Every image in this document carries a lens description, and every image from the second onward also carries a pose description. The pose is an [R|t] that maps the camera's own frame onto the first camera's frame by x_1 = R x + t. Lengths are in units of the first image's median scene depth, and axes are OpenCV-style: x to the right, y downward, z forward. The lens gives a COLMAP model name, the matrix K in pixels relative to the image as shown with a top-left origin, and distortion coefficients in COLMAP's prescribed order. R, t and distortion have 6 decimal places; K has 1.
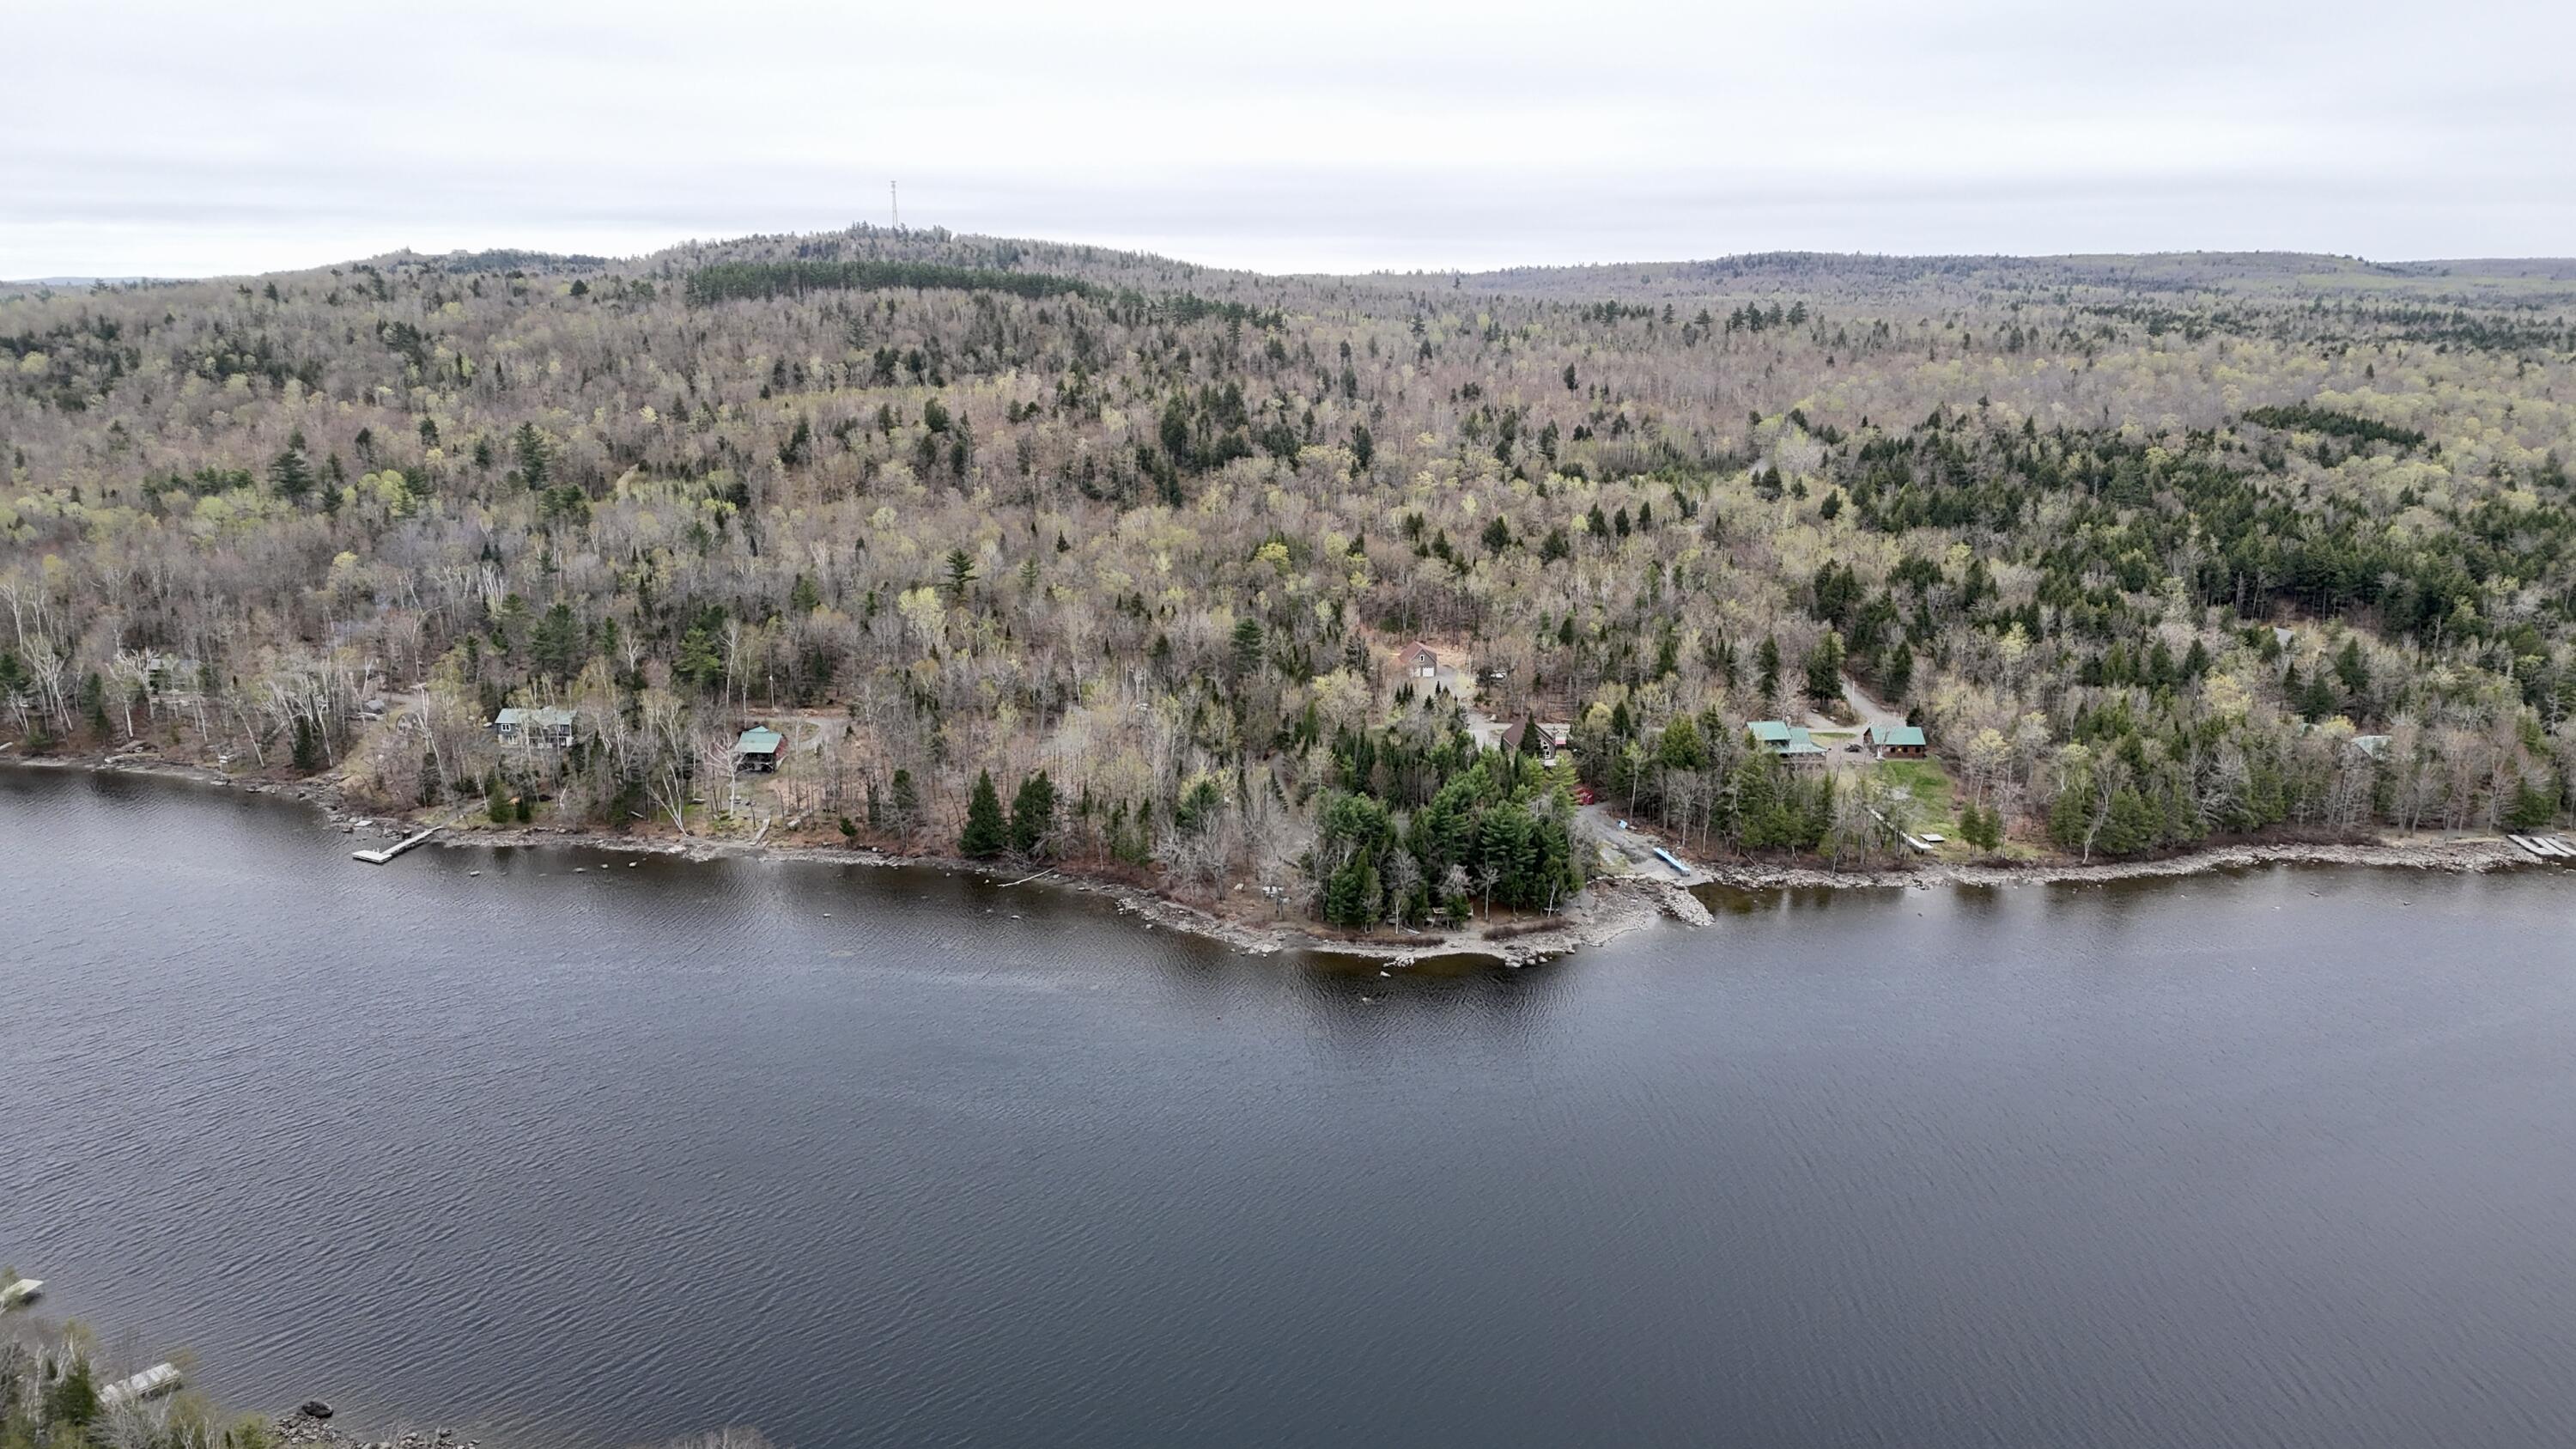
lens RADIAL K [[1884.1, 0, 1303.1], [0, 1884.1, 727.5], [0, 0, 1]] dist [0.097142, -0.107095]
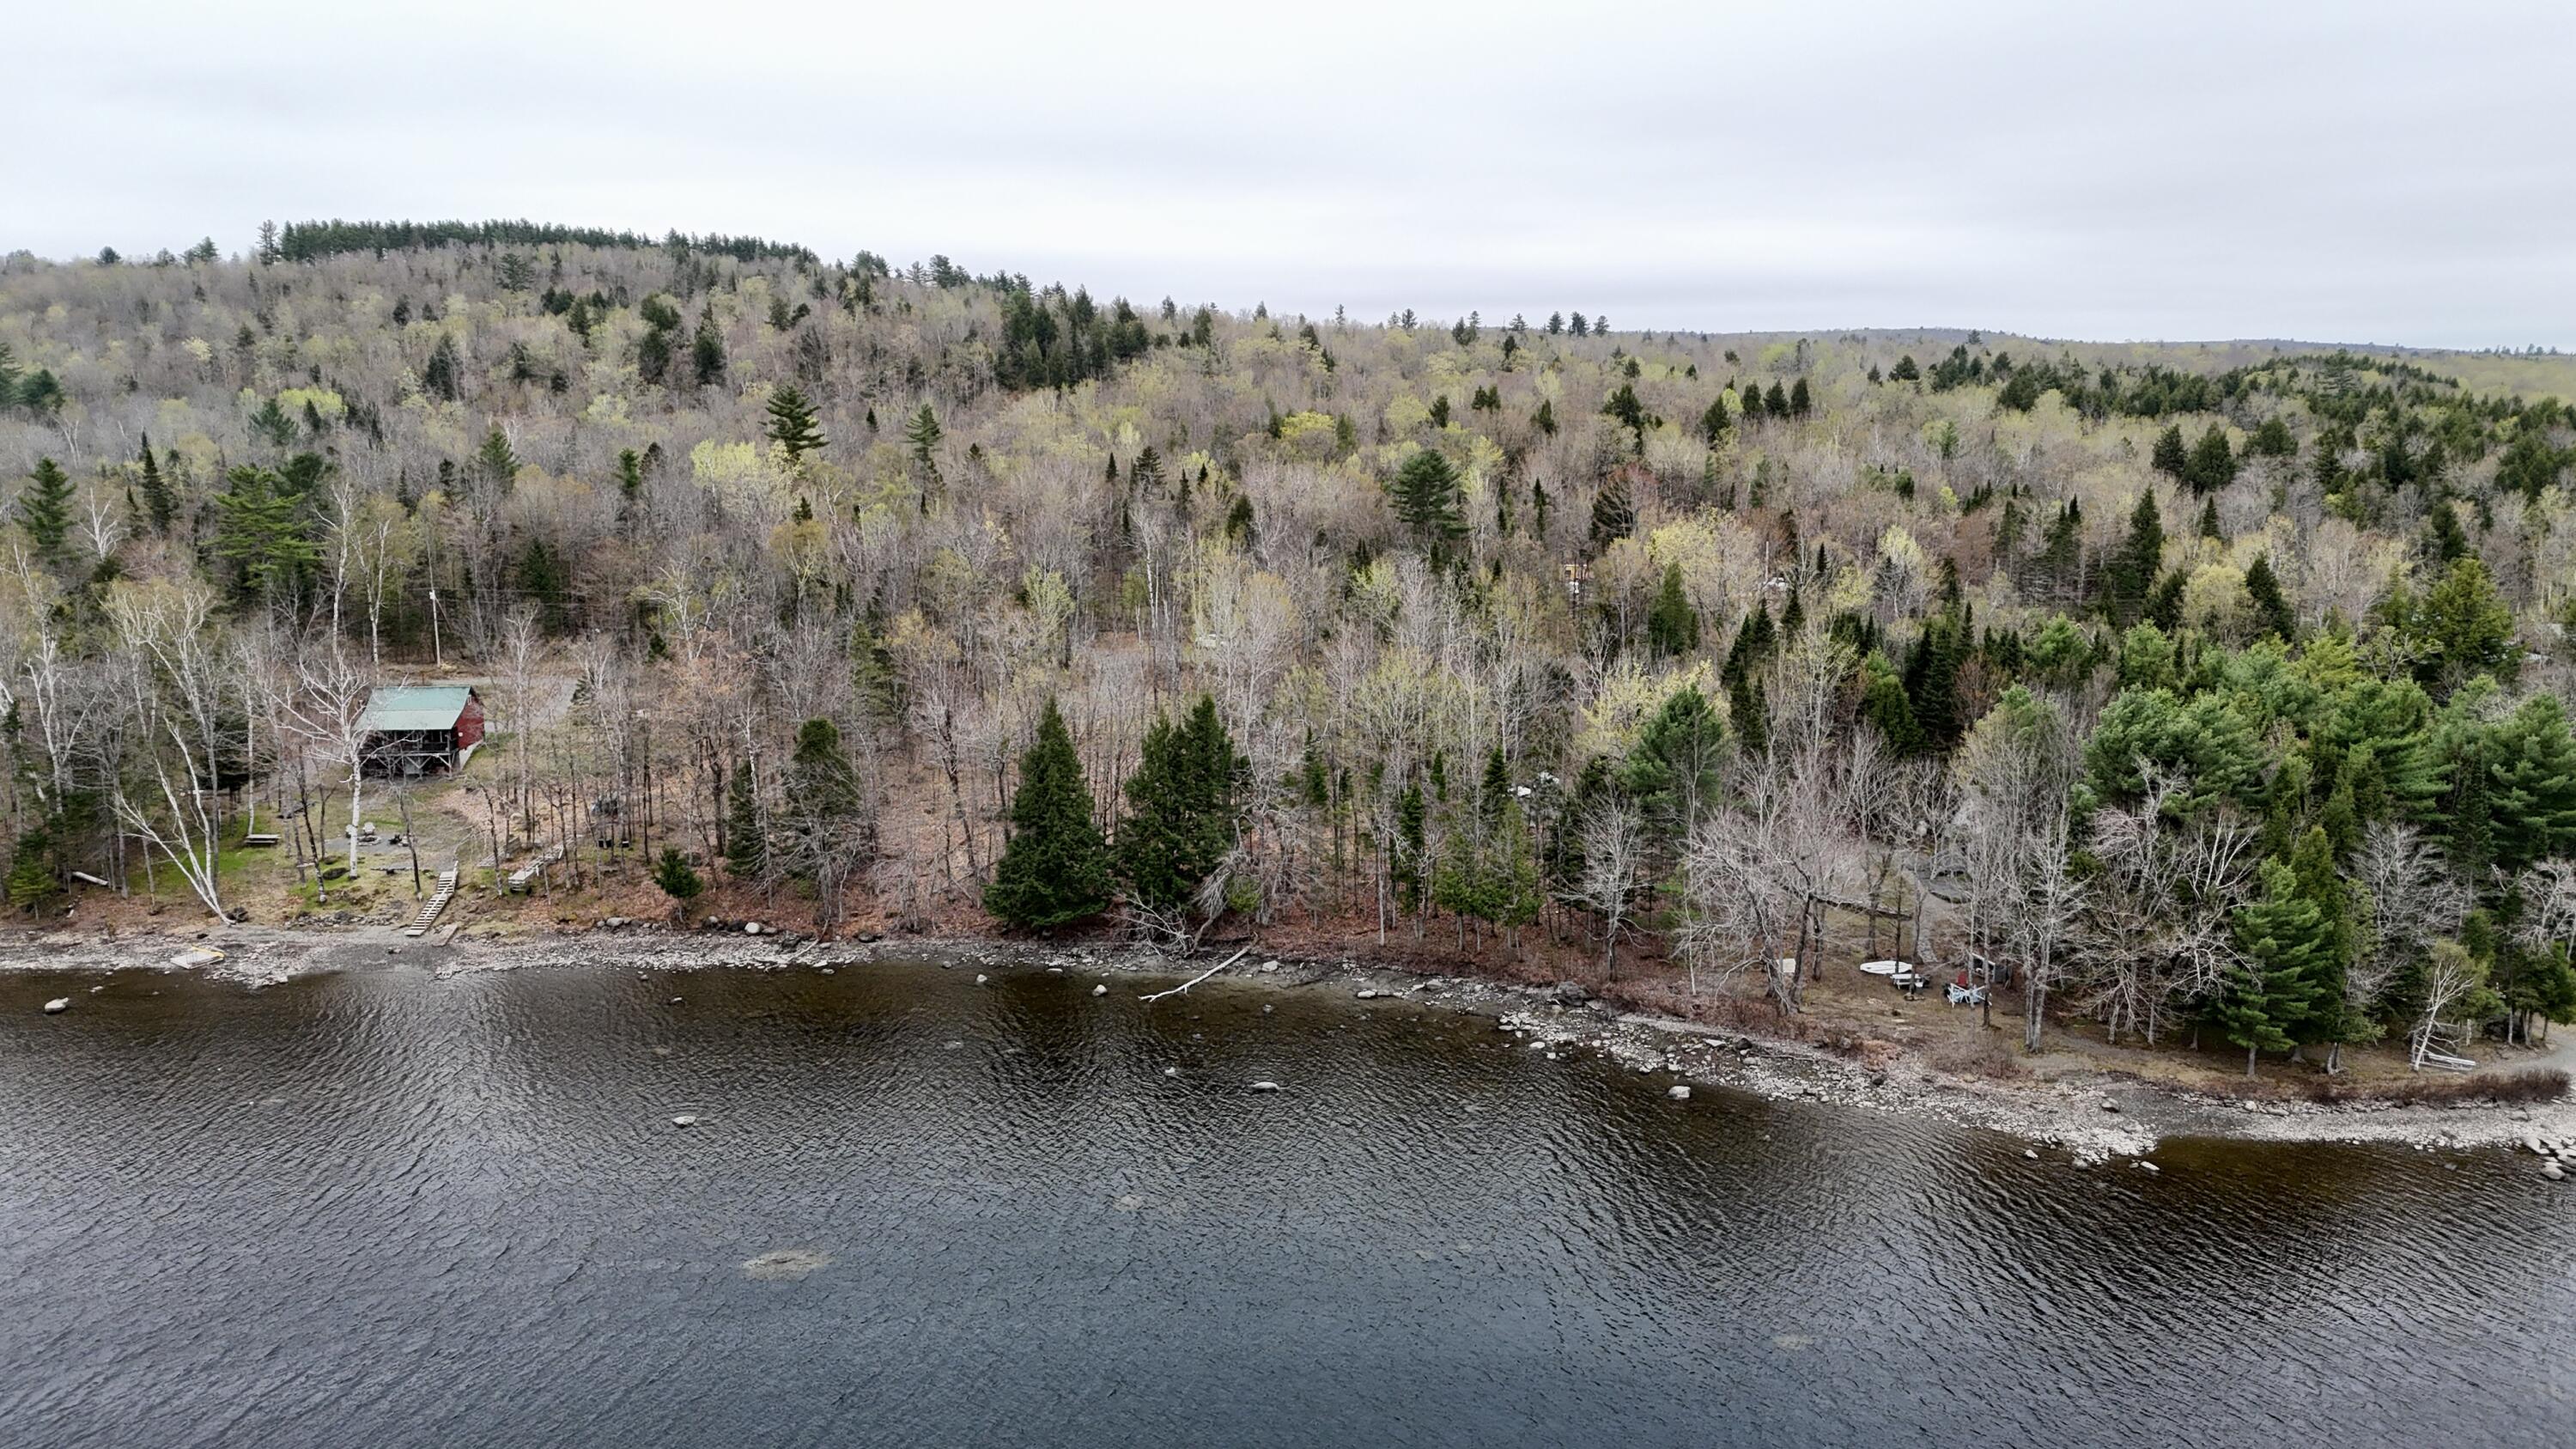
lens RADIAL K [[1836.2, 0, 1287.4], [0, 1836.2, 689.1], [0, 0, 1]] dist [0.086874, -0.094837]
pose [[0.982371, -0.029551, 0.184591, -0.185681], [0.044065, 0.996208, -0.075022, 0.048499], [-0.181674, 0.081833, 0.979948, 0.598223]]
